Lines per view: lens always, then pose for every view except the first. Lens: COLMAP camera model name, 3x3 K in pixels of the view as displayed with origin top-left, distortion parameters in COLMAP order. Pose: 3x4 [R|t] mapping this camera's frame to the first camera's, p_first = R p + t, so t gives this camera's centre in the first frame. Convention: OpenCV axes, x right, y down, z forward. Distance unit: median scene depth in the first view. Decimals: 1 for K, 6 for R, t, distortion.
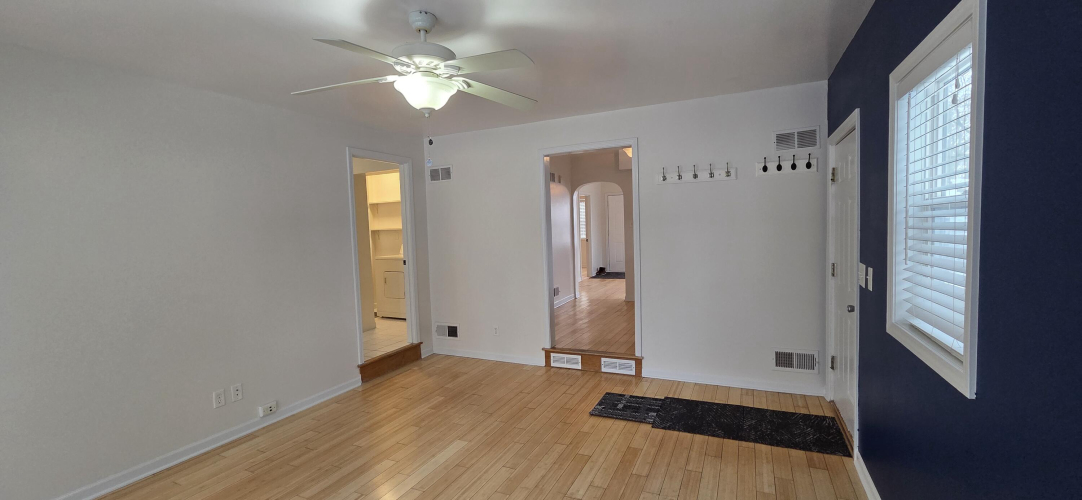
lens RADIAL K [[440.4, 0, 544.4], [0, 440.4, 253.3], [0, 0, 1]] dist [0.000161, 0.000000]
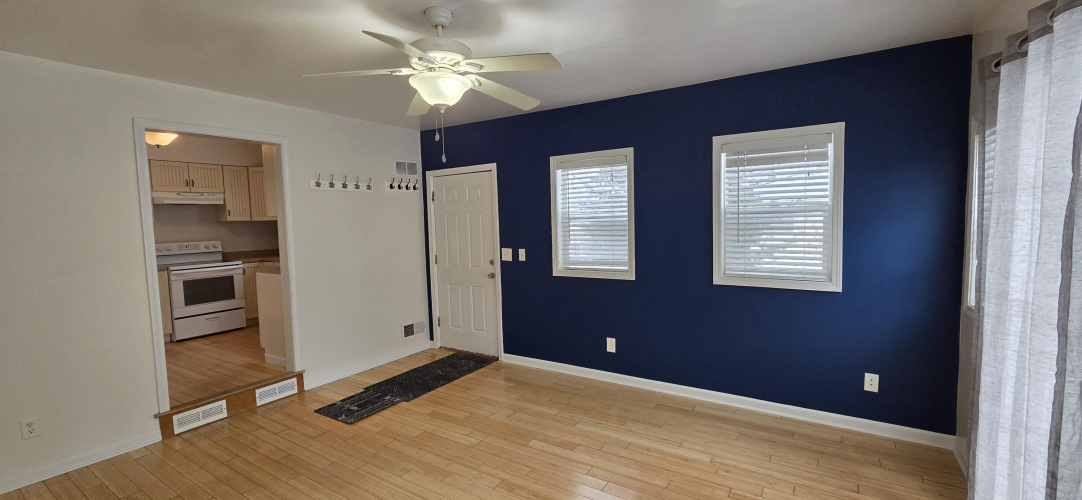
lens RADIAL K [[440.4, 0, 544.4], [0, 440.4, 253.3], [0, 0, 1]] dist [0.000161, 0.000000]
pose [[0.140143, -0.043053, 0.989195, -0.745888], [0.082718, 0.996071, 0.031634, -0.001131], [-0.986670, 0.077391, 0.143154, 0.399708]]
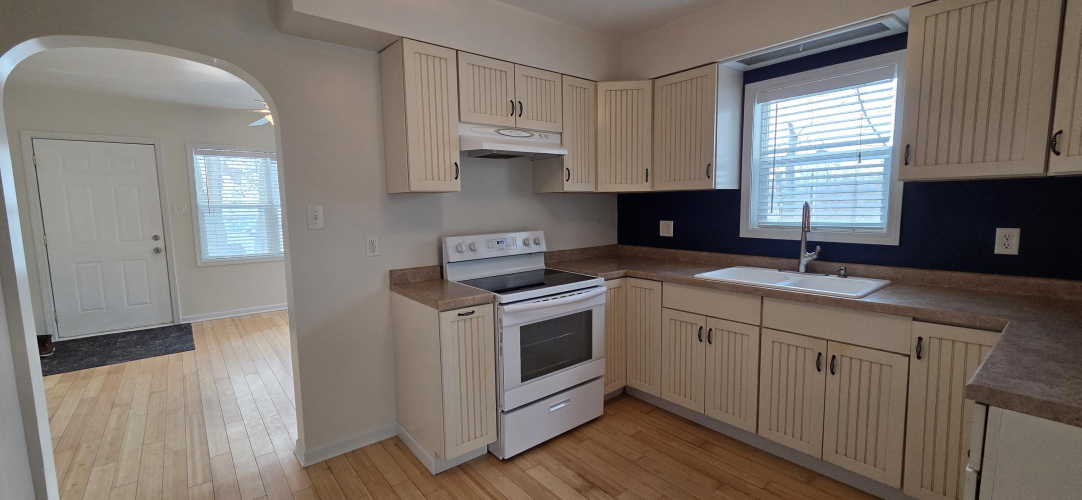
lens RADIAL K [[444.1, 0, 539.2], [0, 444.1, 252.2], [0, 0, 1]] dist [0.001571, 0.000154]
pose [[0.444229, -0.069808, 0.893189, -0.025279], [0.053990, 0.997234, 0.051088, -0.101281], [-0.894285, 0.025528, 0.446769, 1.486392]]
